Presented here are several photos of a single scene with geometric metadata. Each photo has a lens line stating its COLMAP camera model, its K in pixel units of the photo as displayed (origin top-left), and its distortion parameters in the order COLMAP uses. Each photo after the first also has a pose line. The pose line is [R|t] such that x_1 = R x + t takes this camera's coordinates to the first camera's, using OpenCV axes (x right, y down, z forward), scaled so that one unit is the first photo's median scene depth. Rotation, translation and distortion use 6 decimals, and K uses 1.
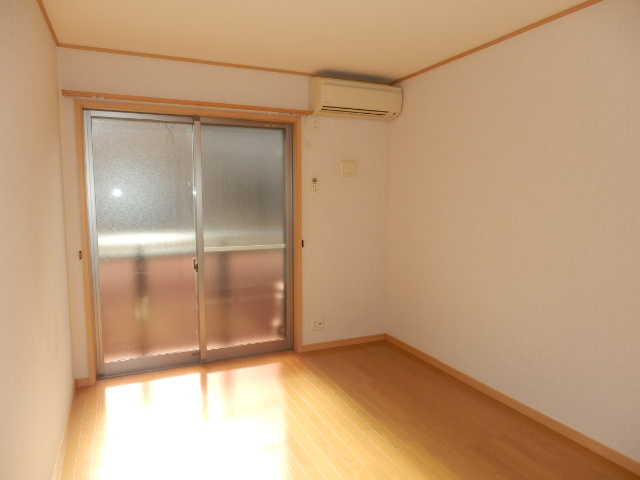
lens RADIAL K [[443.0, 0, 320.0], [0, 443.0, 240.0], [0, 0, 1]] dist [0.002971, 0.001854]
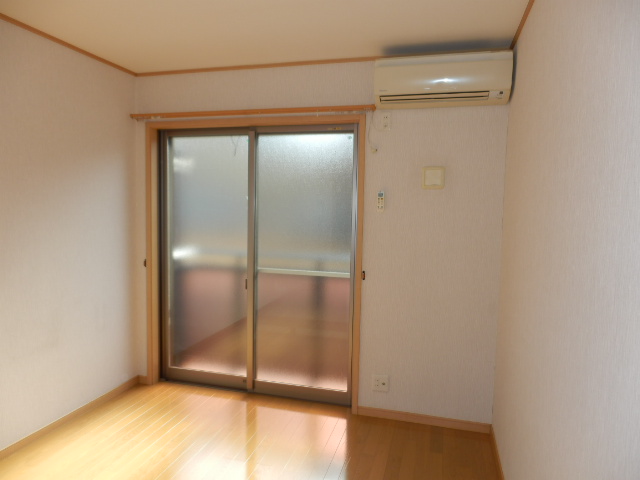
lens RADIAL K [[449.9, 0, 320.0], [0, 449.9, 240.0], [0, 0, 1]] dist [0.004868, 0.000242]
pose [[0.766252, 0.064756, -0.639268, 0.404860], [-0.084448, 0.996428, -0.000287, -0.047570], [0.636966, 0.054205, 0.768984, 0.339669]]
